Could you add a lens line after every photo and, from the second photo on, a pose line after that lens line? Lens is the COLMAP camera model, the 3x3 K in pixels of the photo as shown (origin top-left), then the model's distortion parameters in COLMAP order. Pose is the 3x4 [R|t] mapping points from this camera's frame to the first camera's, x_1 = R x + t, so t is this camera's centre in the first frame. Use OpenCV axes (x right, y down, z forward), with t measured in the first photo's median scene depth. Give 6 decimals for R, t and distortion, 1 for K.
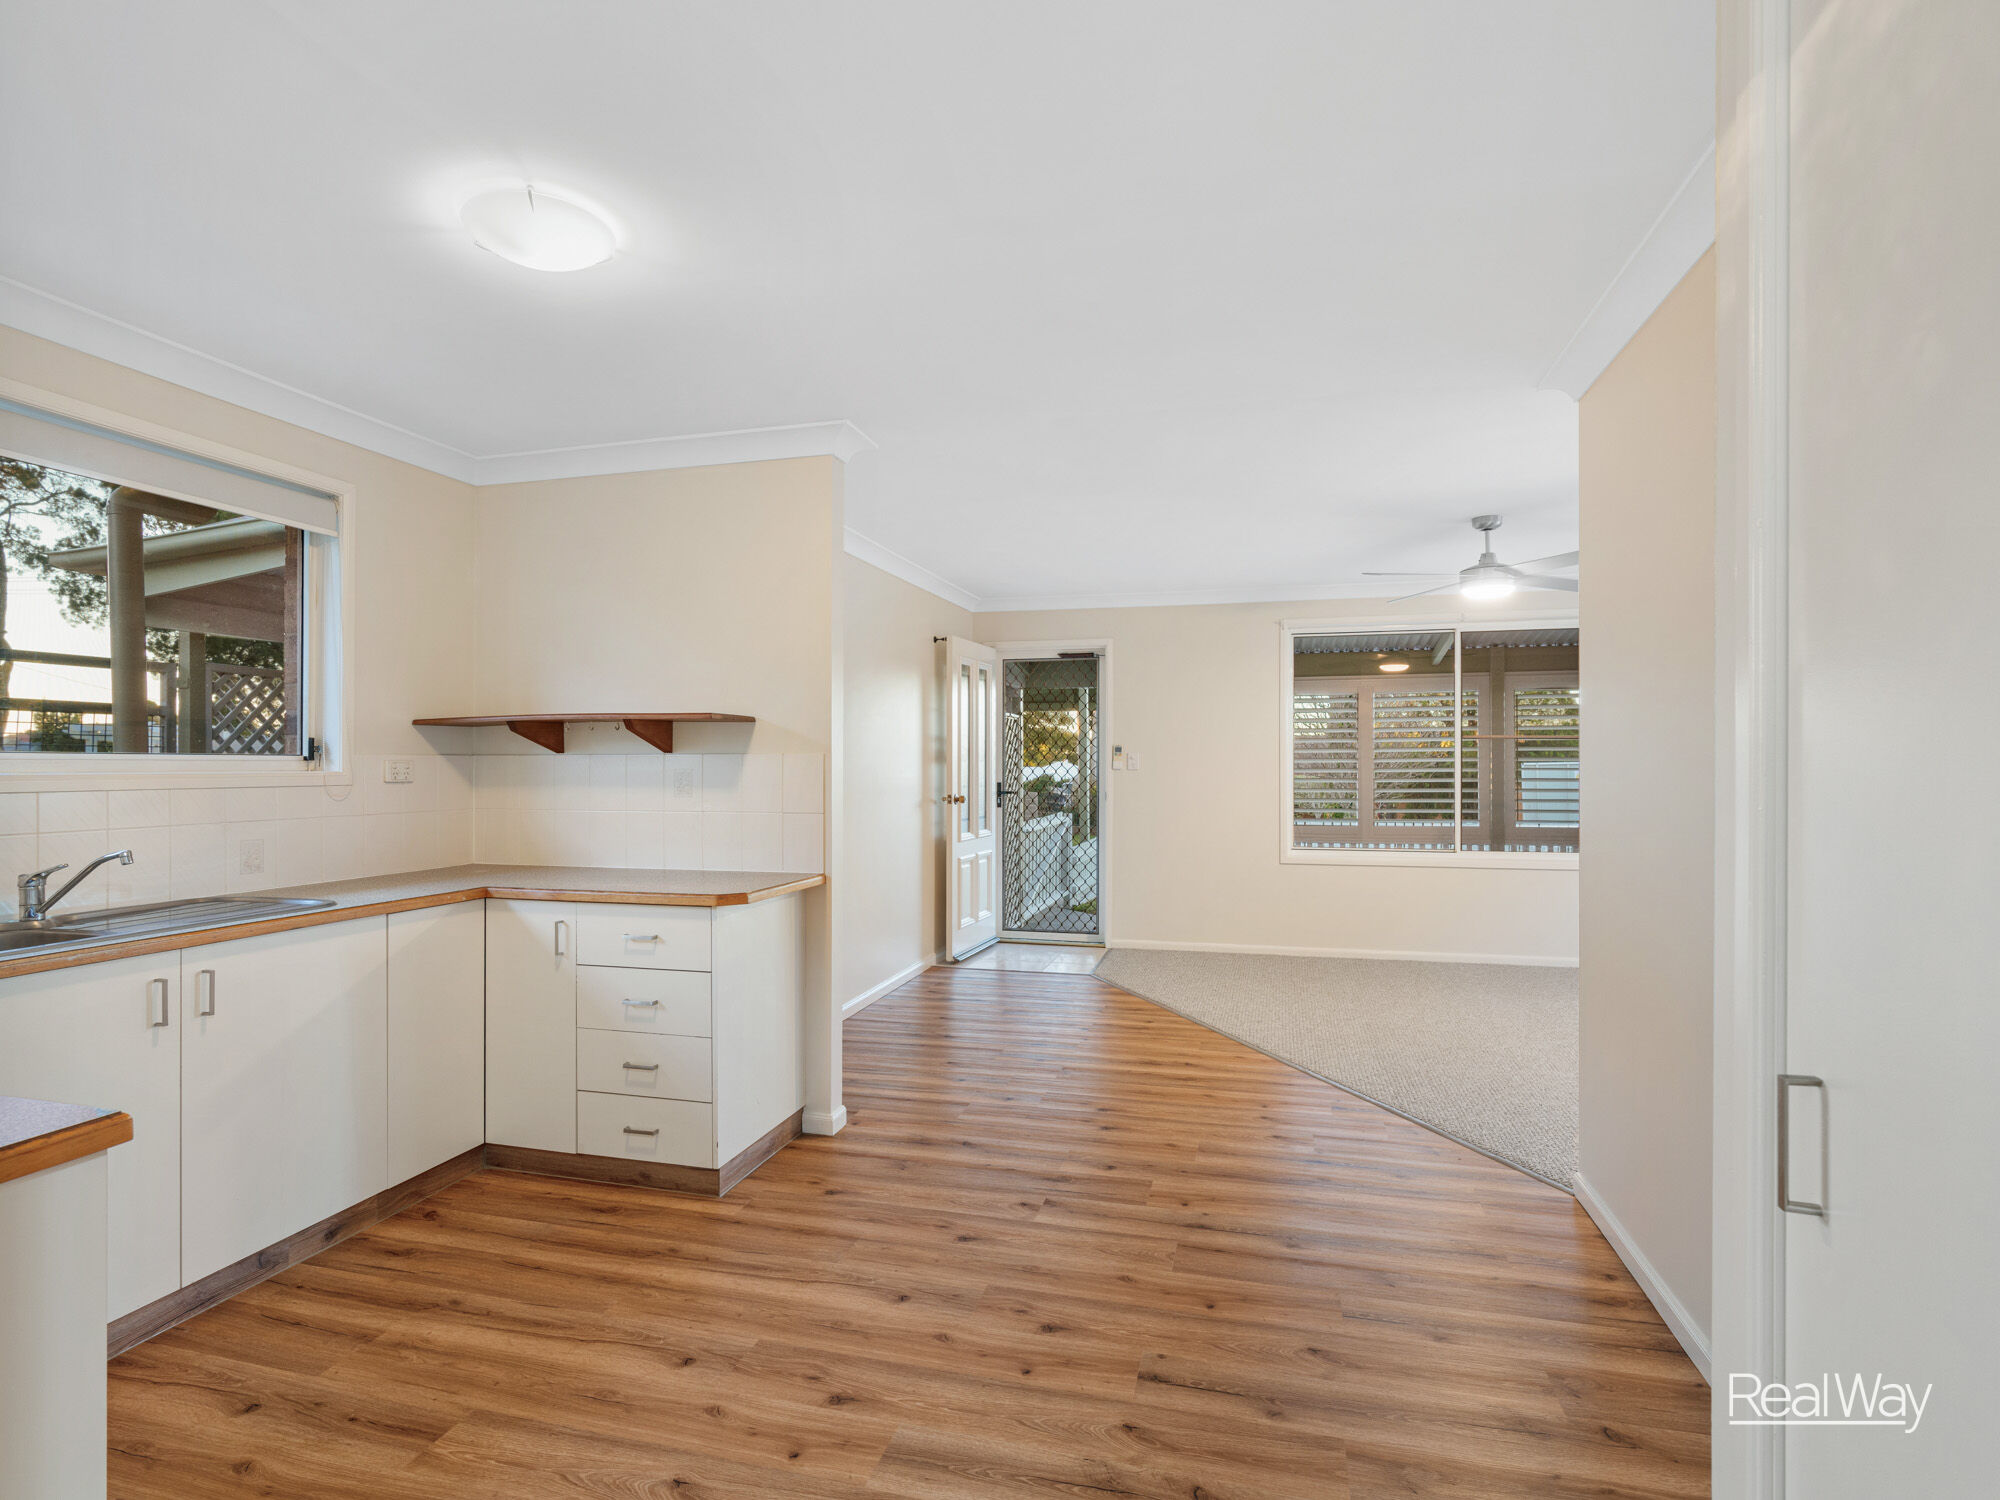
lens RADIAL K [[1023.2, 0, 994.7], [0, 1023.2, 780.8], [0, 0, 1]] dist [-0.001497, -0.000064]
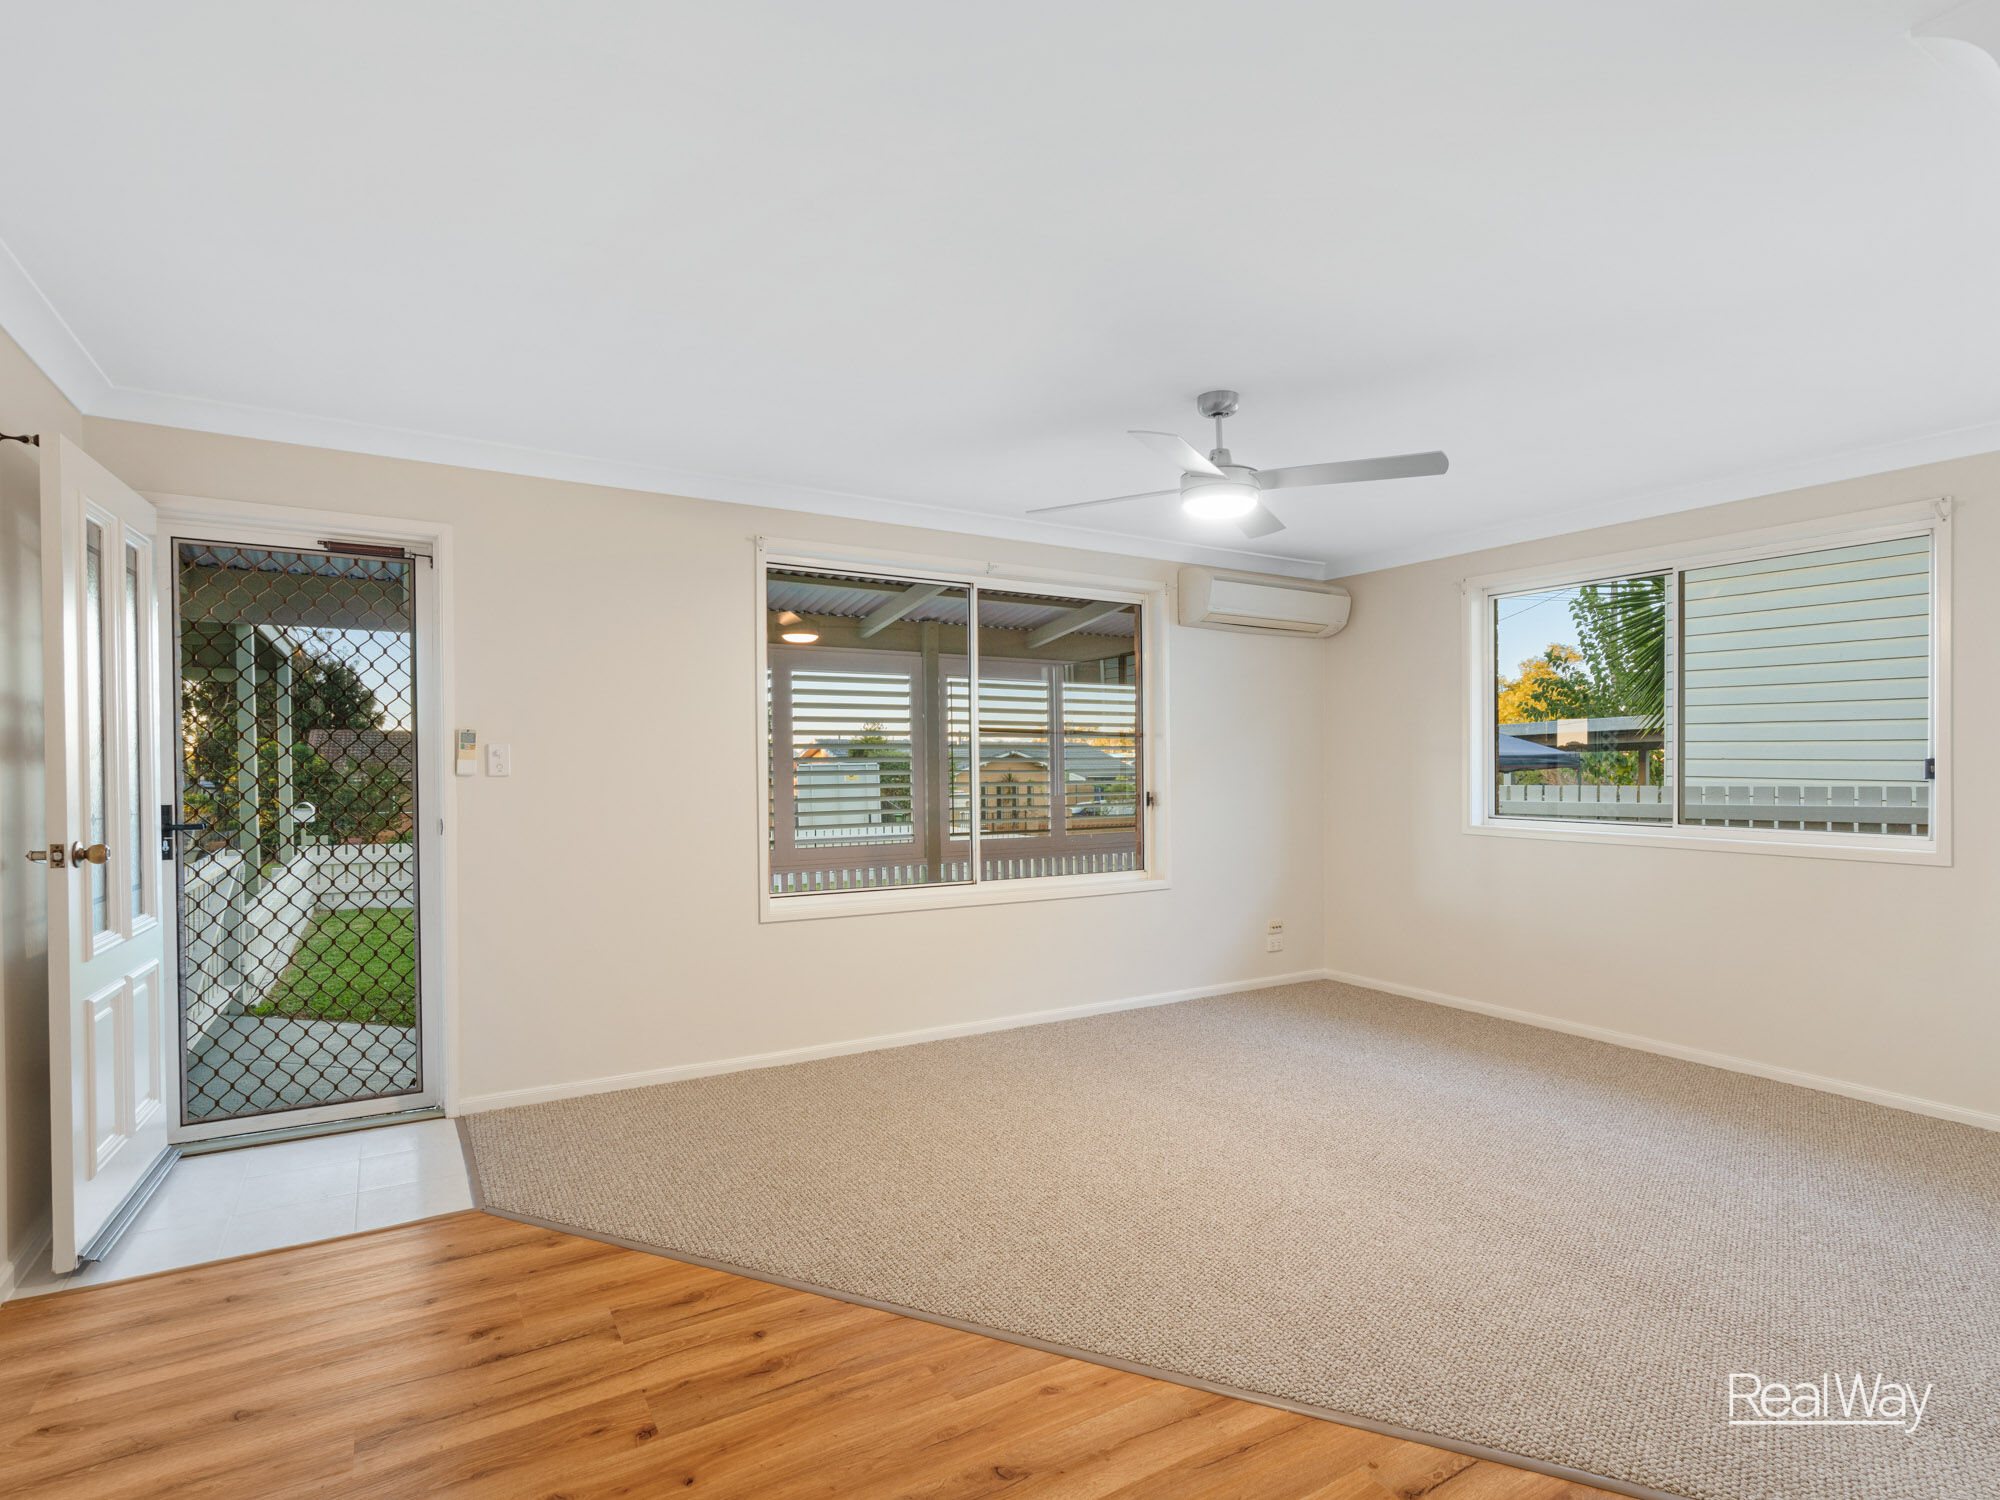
lens RADIAL K [[1023.2, 0, 994.7], [0, 1023.2, 780.8], [0, 0, 1]] dist [-0.001497, -0.000064]
pose [[0.692459, -0.011789, 0.721361, -0.078637], [0.011516, 0.999920, 0.005288, -0.008593], [-0.721366, 0.004645, 0.692539, 0.479870]]
